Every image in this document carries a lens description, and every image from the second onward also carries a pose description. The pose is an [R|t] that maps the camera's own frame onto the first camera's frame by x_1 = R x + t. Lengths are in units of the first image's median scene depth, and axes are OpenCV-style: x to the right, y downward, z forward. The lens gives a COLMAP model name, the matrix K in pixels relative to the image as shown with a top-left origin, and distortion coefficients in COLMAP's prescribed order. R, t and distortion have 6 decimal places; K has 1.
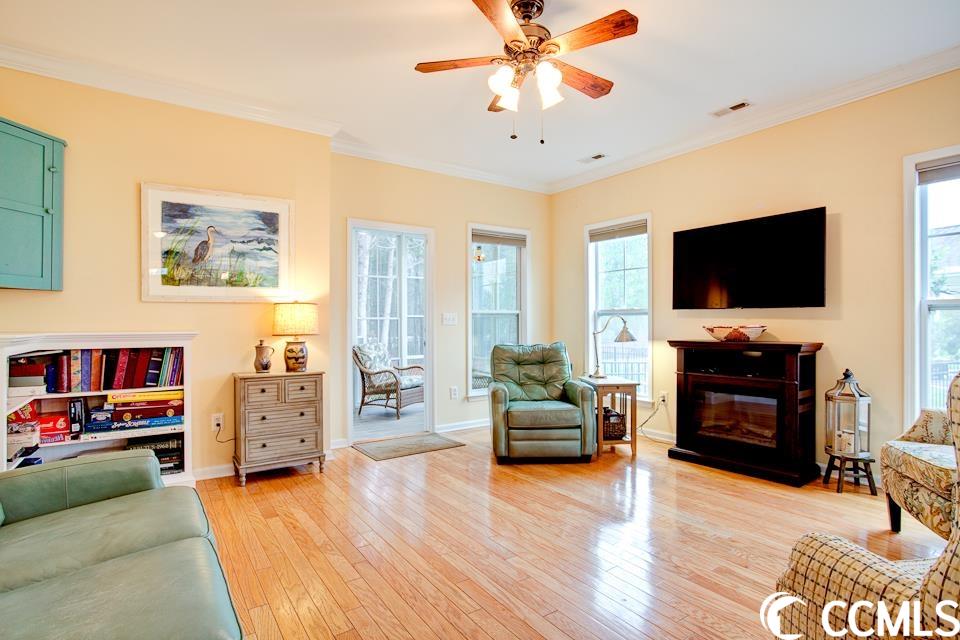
lens RADIAL K [[482.8, 0, 481.7], [0, 482.8, 319.9], [0, 0, 1]] dist [-0.053943, 0.021228]
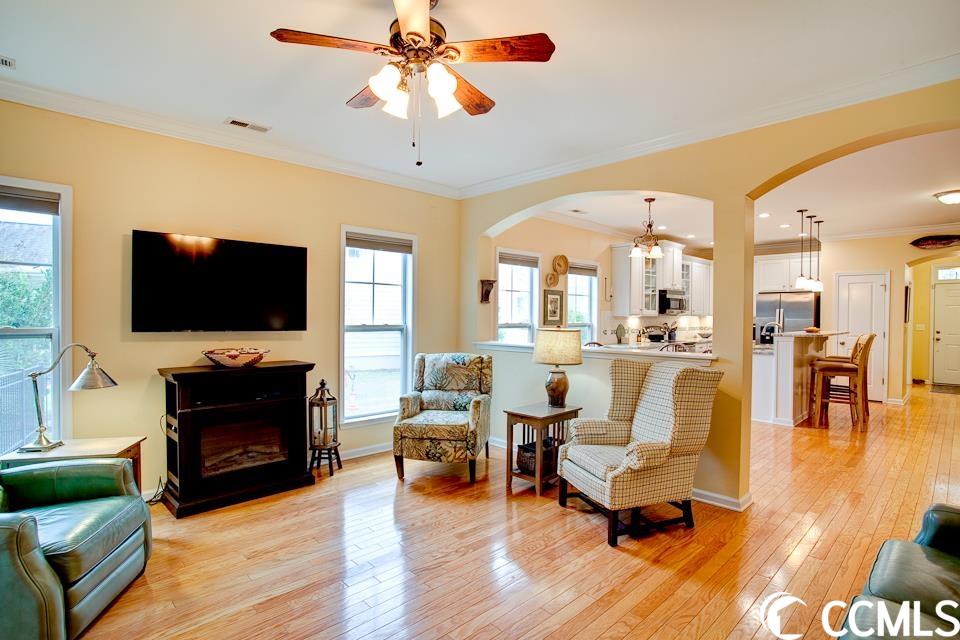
lens RADIAL K [[482.0, 0, 481.3], [0, 482.0, 325.7], [0, 0, 1]] dist [-0.051393, 0.023647]
pose [[-0.152763, -0.017186, 0.988113, -0.542583], [-0.008858, 0.999832, 0.016021, -0.062323], [-0.988223, -0.006305, -0.152890, 0.737119]]
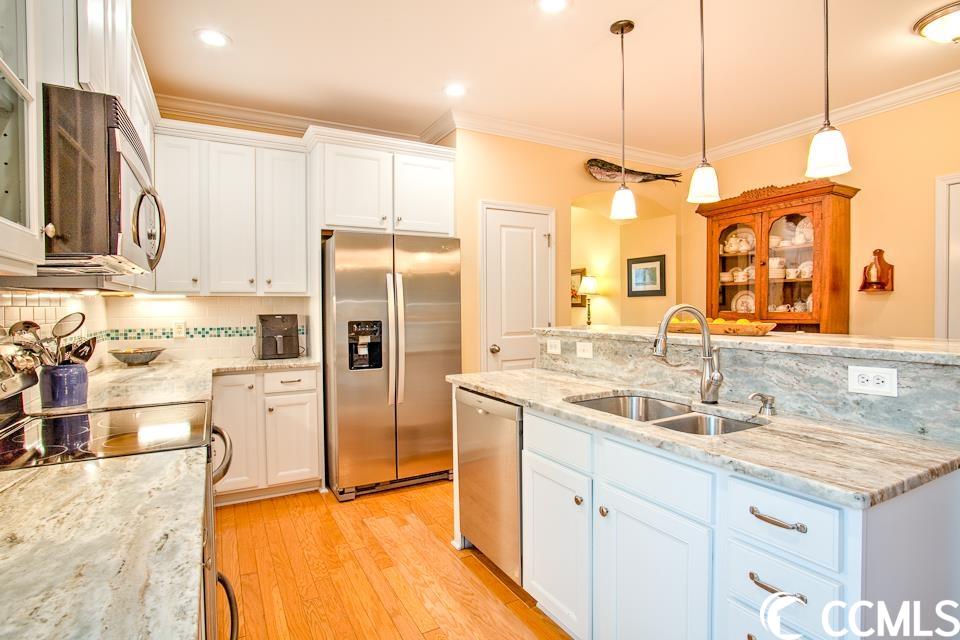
lens RADIAL K [[495.1, 0, 482.7], [0, 495.1, 313.7], [0, 0, 1]] dist [-0.061167, 0.023707]
pose [[-0.993332, 0.008457, 0.114976, 1.413760], [0.009592, 0.999911, 0.009319, -0.053081], [-0.114887, 0.010359, -0.993325, -0.242756]]
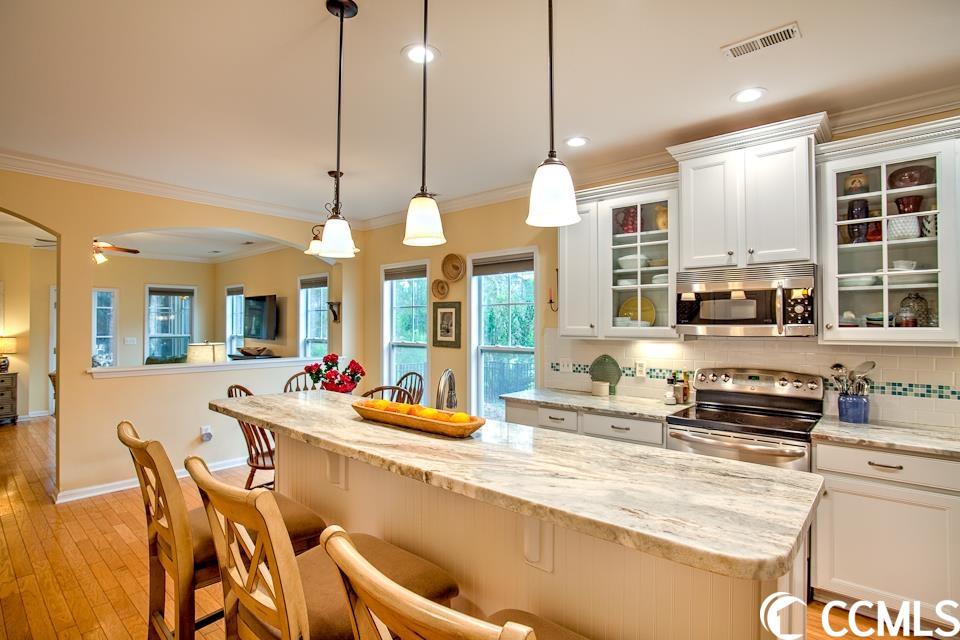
lens RADIAL K [[482.8, 0, 481.7], [0, 482.8, 319.9], [0, 0, 1]] dist [-0.053943, 0.021228]
pose [[0.972638, 0.006806, 0.232228, 1.140363], [-0.006040, 0.999974, -0.004010, -0.117323], [-0.232249, 0.002497, 0.972653, -1.387364]]
